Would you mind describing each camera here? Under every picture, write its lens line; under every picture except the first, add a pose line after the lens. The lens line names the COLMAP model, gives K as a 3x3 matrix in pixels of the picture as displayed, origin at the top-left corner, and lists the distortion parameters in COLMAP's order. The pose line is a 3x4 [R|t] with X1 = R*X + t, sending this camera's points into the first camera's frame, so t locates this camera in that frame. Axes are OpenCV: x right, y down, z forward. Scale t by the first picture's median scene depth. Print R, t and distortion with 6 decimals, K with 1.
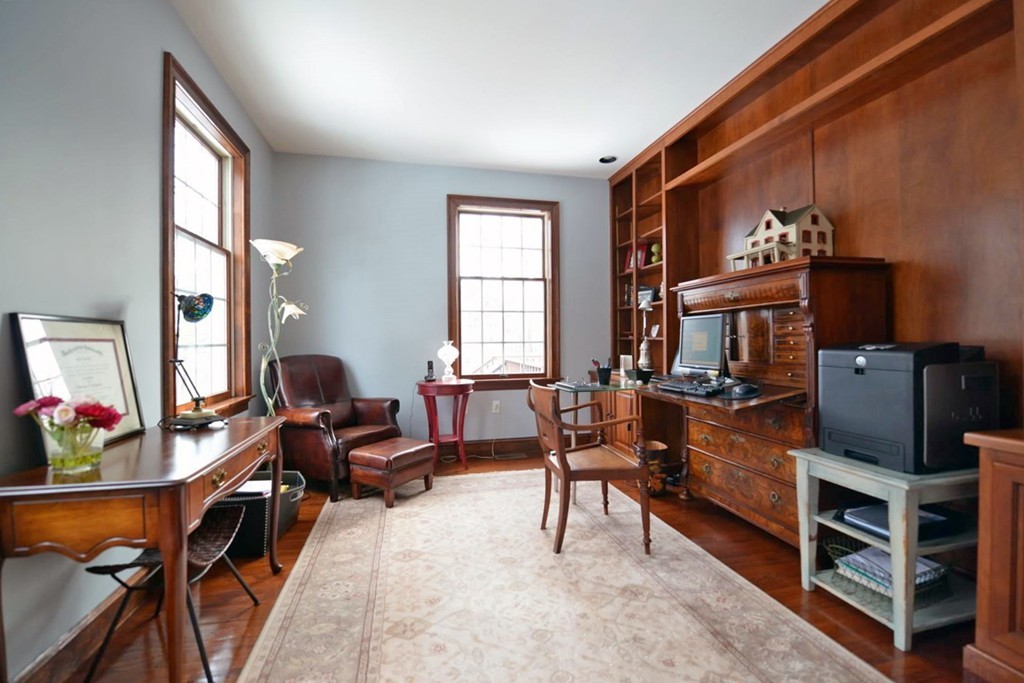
lens RADIAL K [[424.0, 0, 514.3], [0, 424.0, 340.0], [0, 0, 1]] dist [-0.001707, -0.000059]
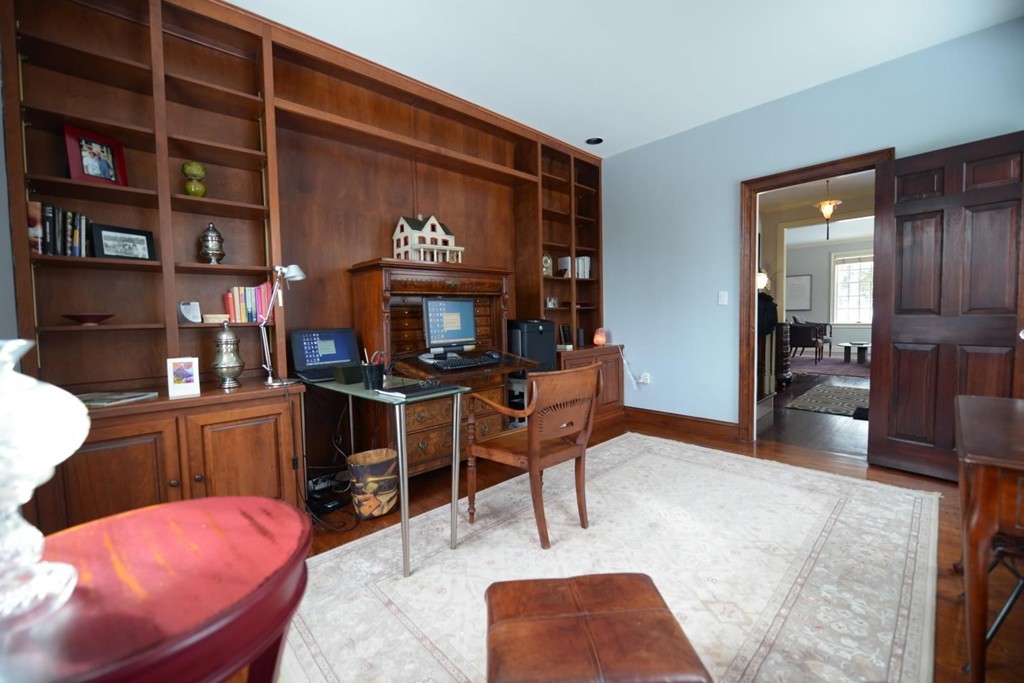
lens RADIAL K [[424.0, 0, 512.1], [0, 424.0, 336.9], [0, 0, 1]] dist [-0.001707, -0.000059]
pose [[-0.484379, -0.030468, 0.874327, -0.602534], [0.026413, 0.998428, 0.049426, -0.008725], [-0.874459, 0.047034, -0.482813, 1.407685]]
